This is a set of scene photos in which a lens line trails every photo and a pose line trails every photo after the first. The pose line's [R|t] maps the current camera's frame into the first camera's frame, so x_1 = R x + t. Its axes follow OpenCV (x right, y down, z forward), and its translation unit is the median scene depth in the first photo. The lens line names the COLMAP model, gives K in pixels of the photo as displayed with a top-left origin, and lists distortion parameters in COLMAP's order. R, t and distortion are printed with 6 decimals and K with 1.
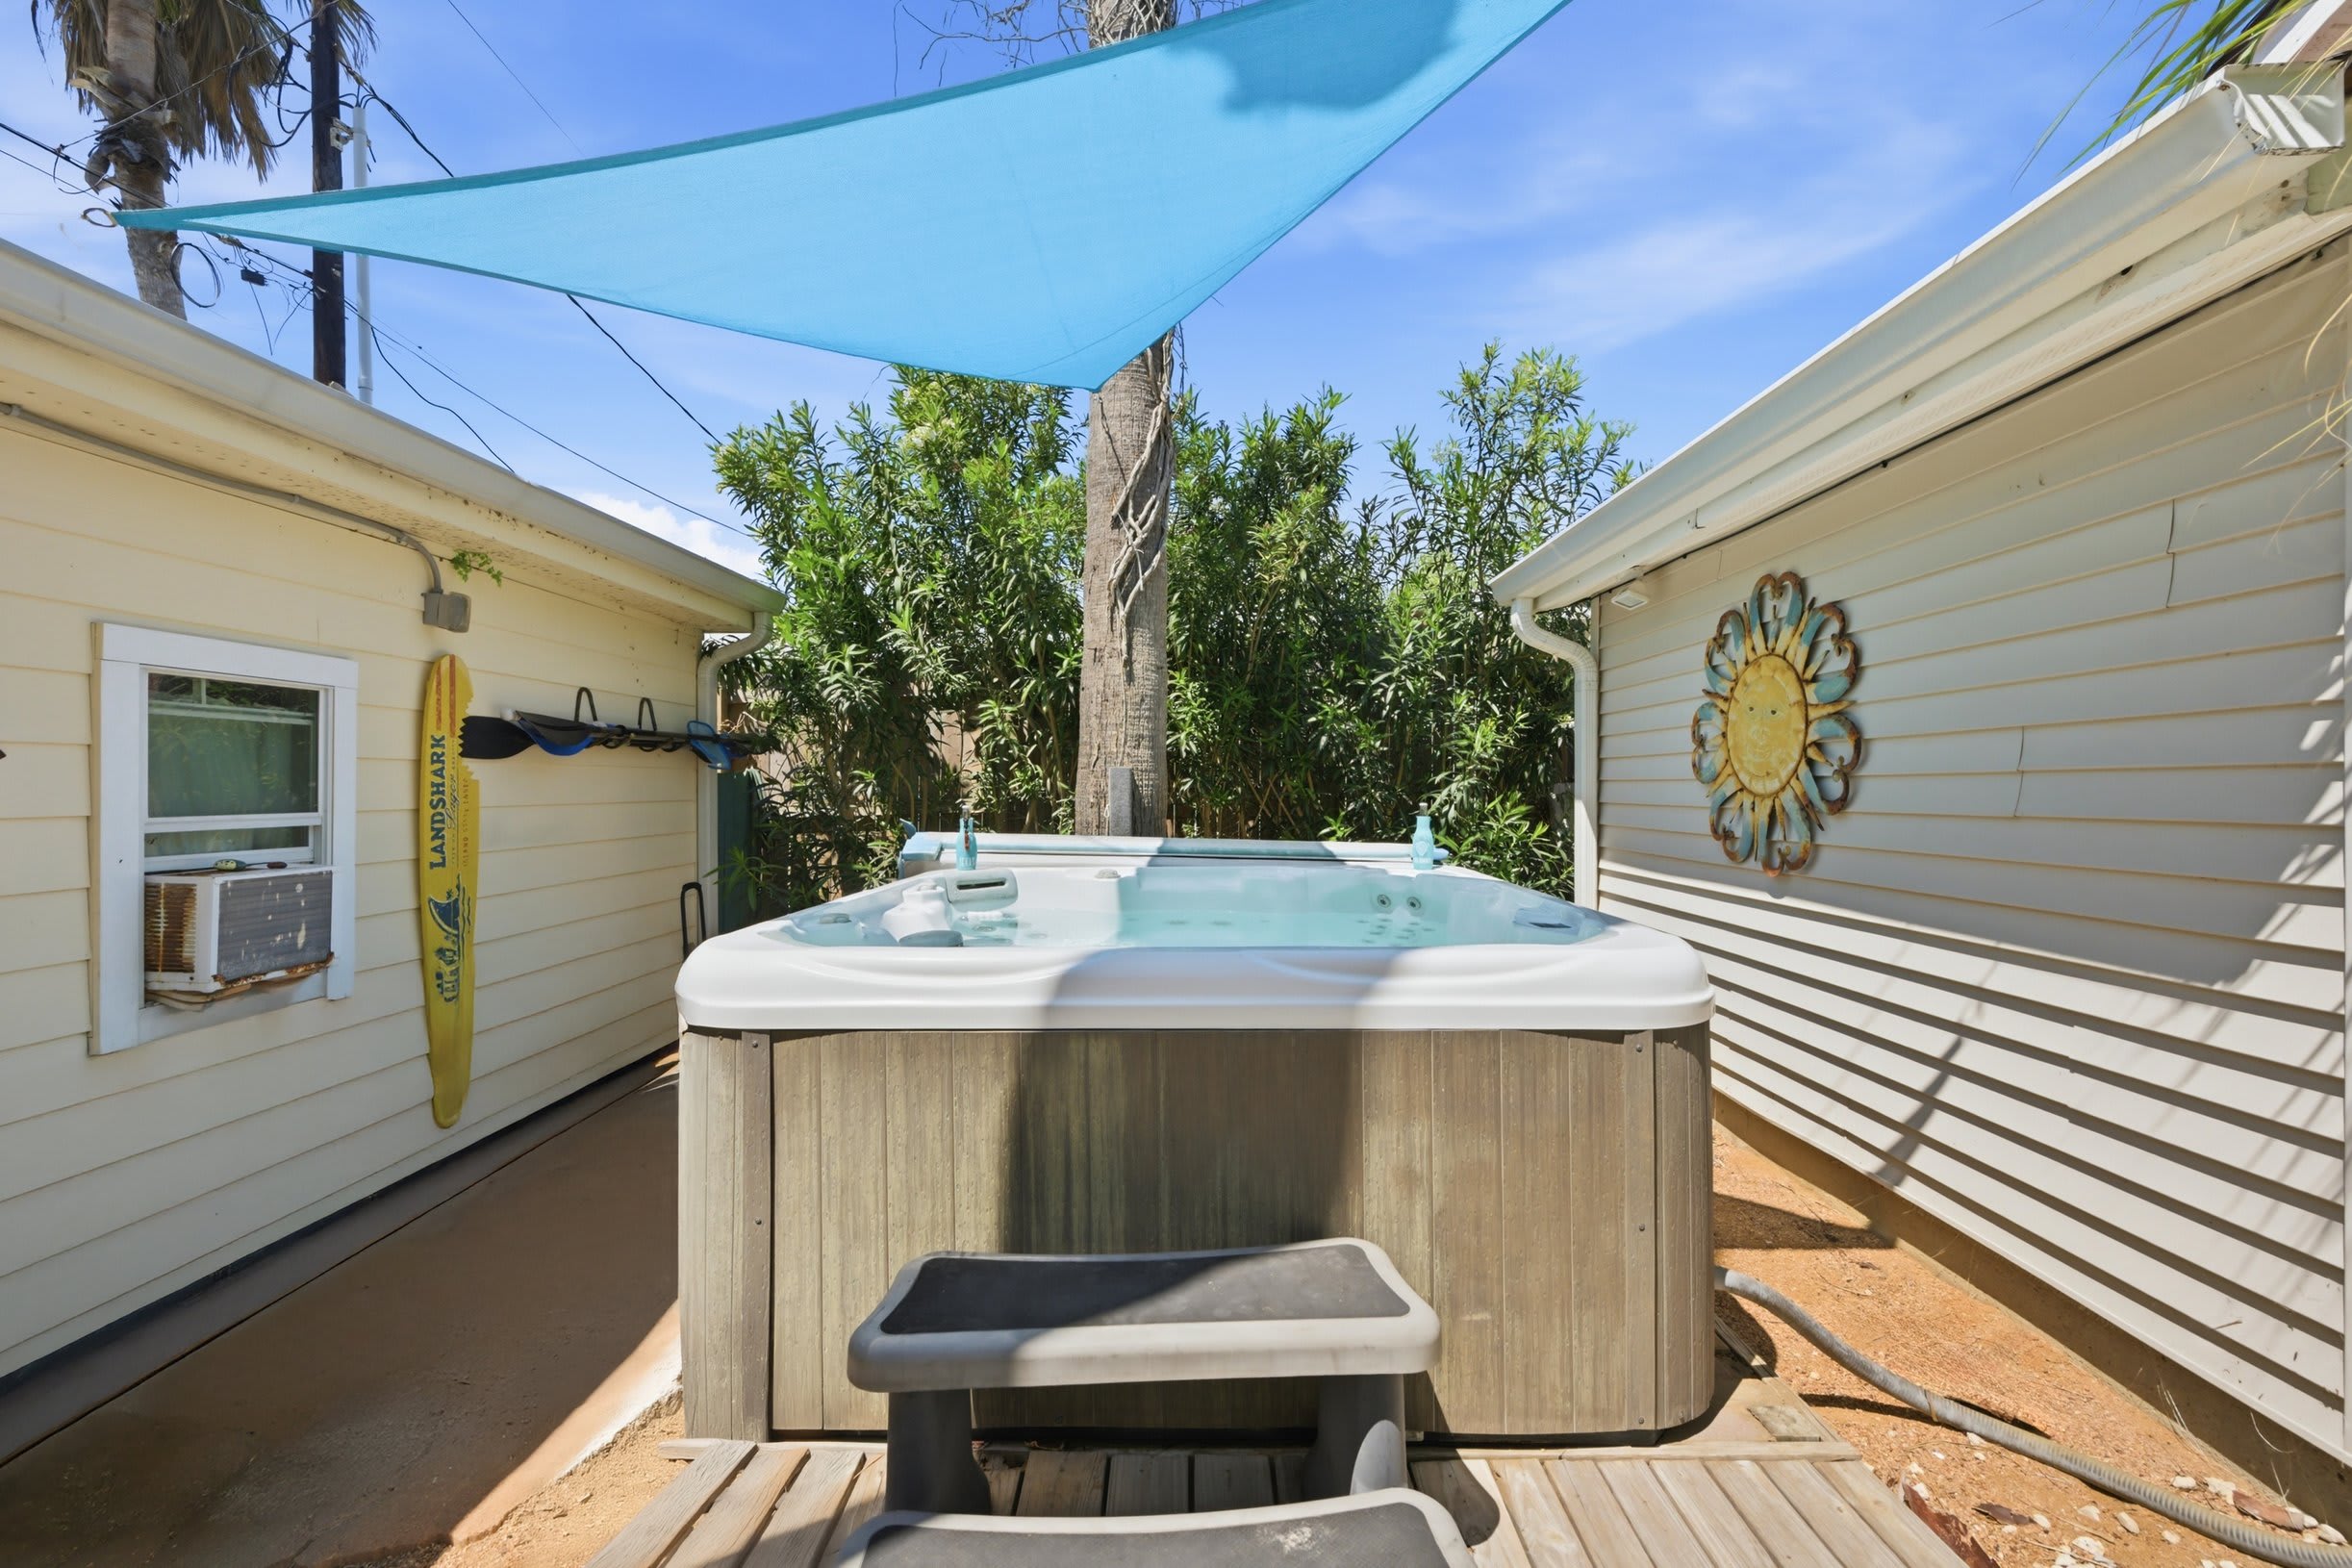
lens RADIAL K [[978.2, 0, 1176.0], [0, 978.2, 784.0], [0, 0, 1]] dist [-0.001852, -0.000102]
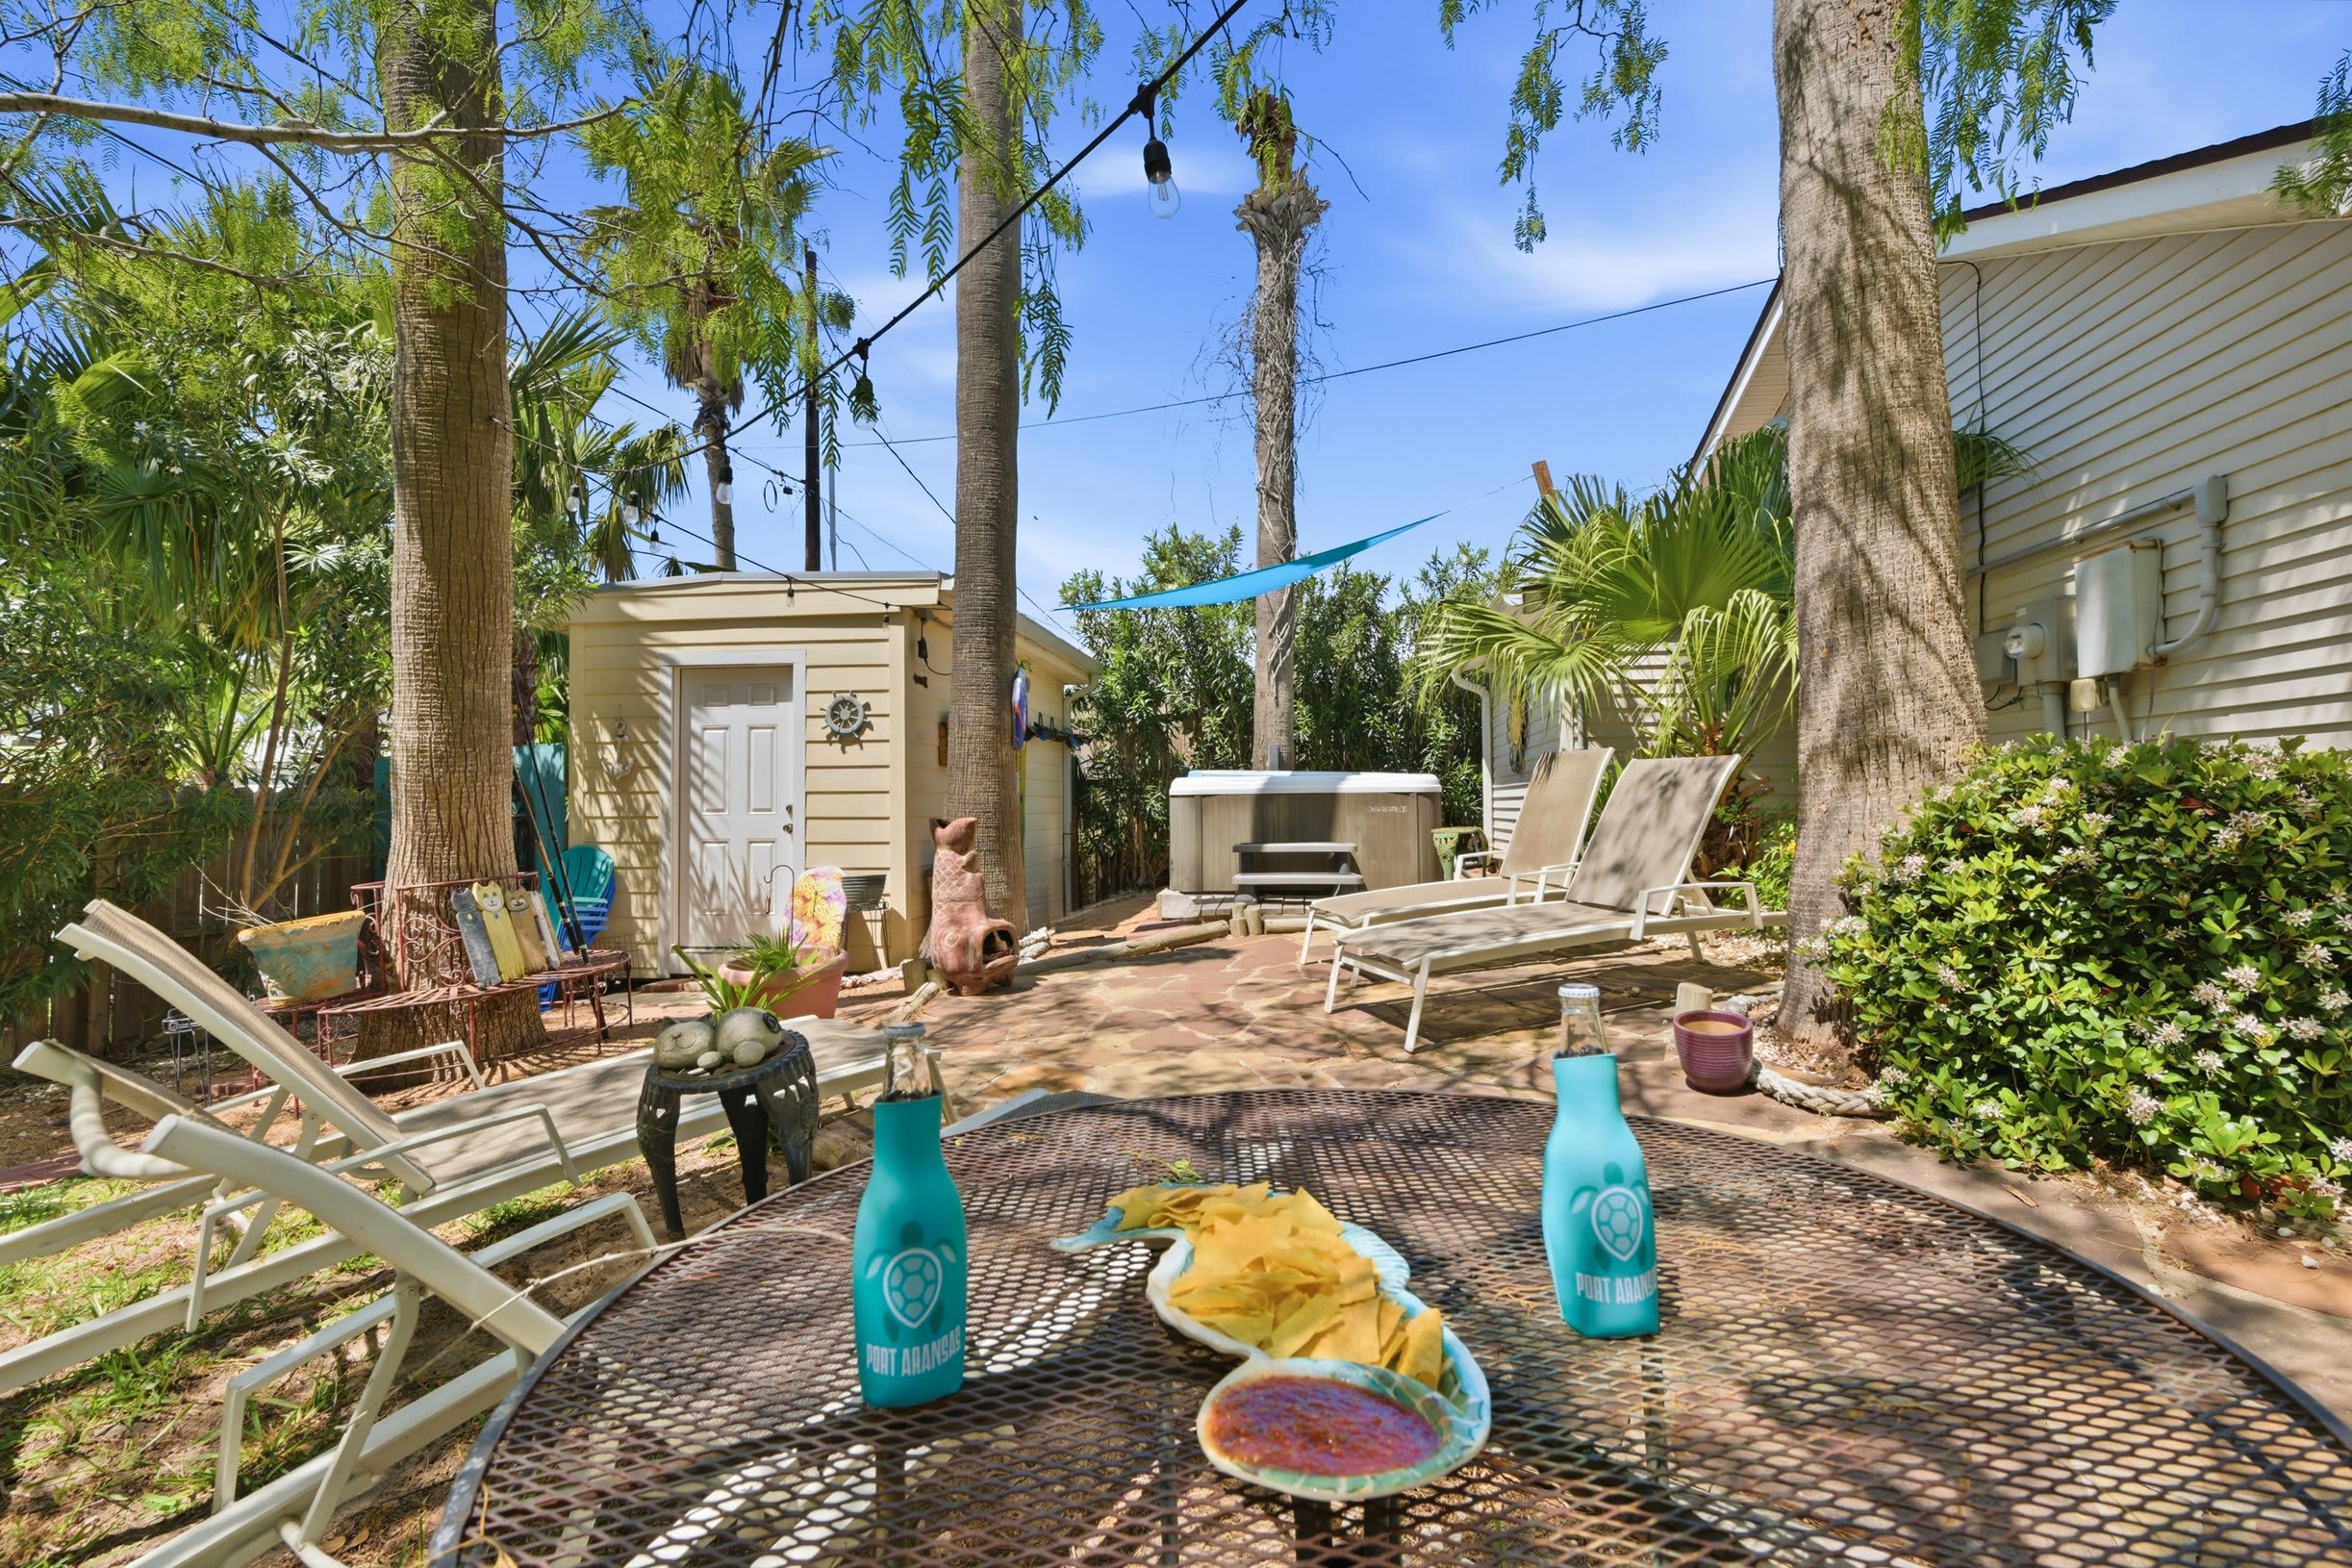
lens RADIAL K [[978.2, 0, 1176.0], [0, 978.2, 784.0], [0, 0, 1]] dist [-0.001852, -0.000102]
pose [[0.991475, -0.001102, -0.130291, 0.014164], [-0.002534, 0.999612, -0.027740, 0.118520], [0.130271, 0.027833, 0.991088, -1.080853]]
